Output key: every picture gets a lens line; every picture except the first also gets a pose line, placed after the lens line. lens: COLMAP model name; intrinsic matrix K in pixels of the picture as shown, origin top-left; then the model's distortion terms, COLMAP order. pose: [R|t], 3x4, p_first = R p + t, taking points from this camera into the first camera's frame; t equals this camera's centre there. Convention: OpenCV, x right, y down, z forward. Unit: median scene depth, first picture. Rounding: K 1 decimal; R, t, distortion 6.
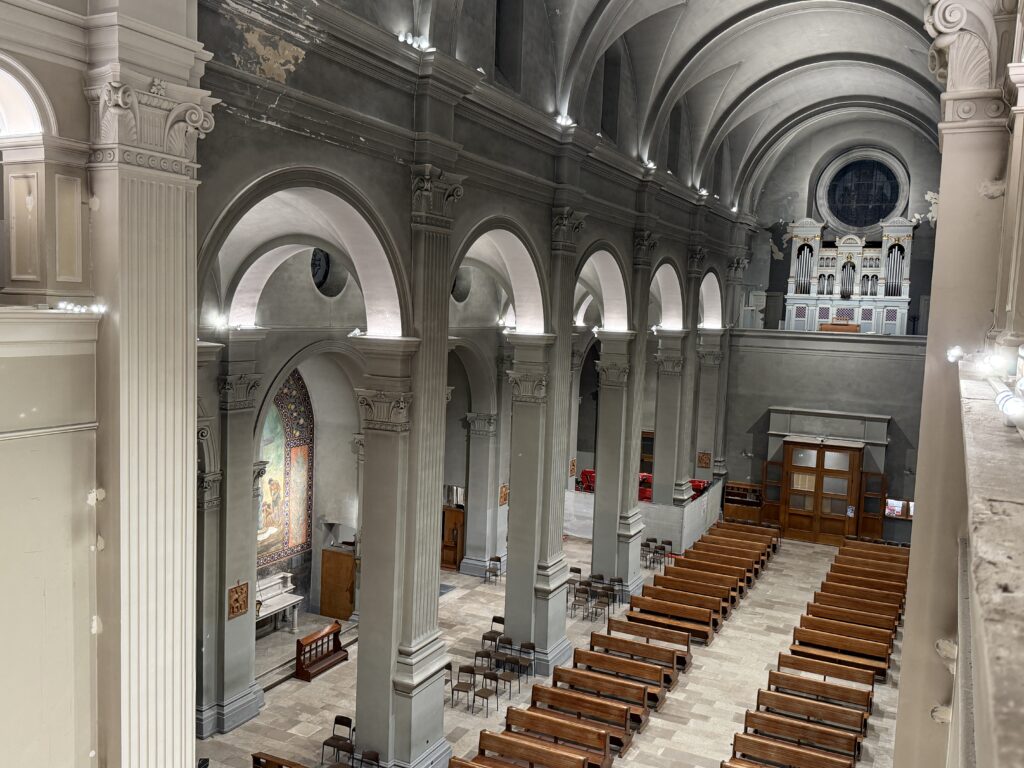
lens RADIAL K [[915.9, 0, 510.8], [0, 915.9, 398.3], [0, 0, 1]] dist [0.040397, -0.018313]
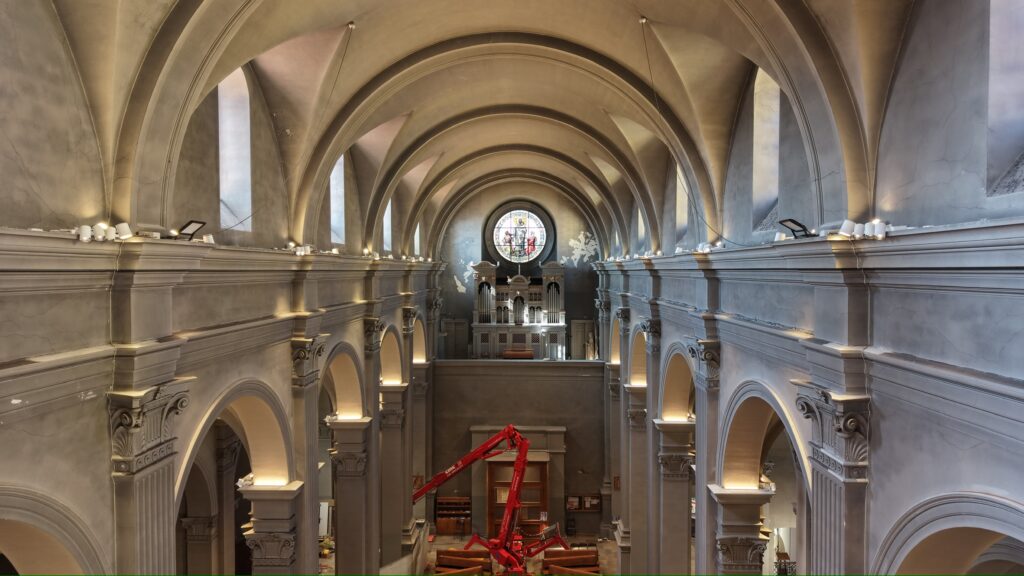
lens RADIAL K [[684.5, 0, 512.0], [0, 684.5, 288.0], [0, 0, 1]] dist [0.121363, -0.176125]
pose [[0.909500, -0.048583, 0.412856, -0.021196], [0.072418, 0.996478, -0.042272, -0.130376], [-0.409348, 0.068344, 0.909815, 0.181445]]
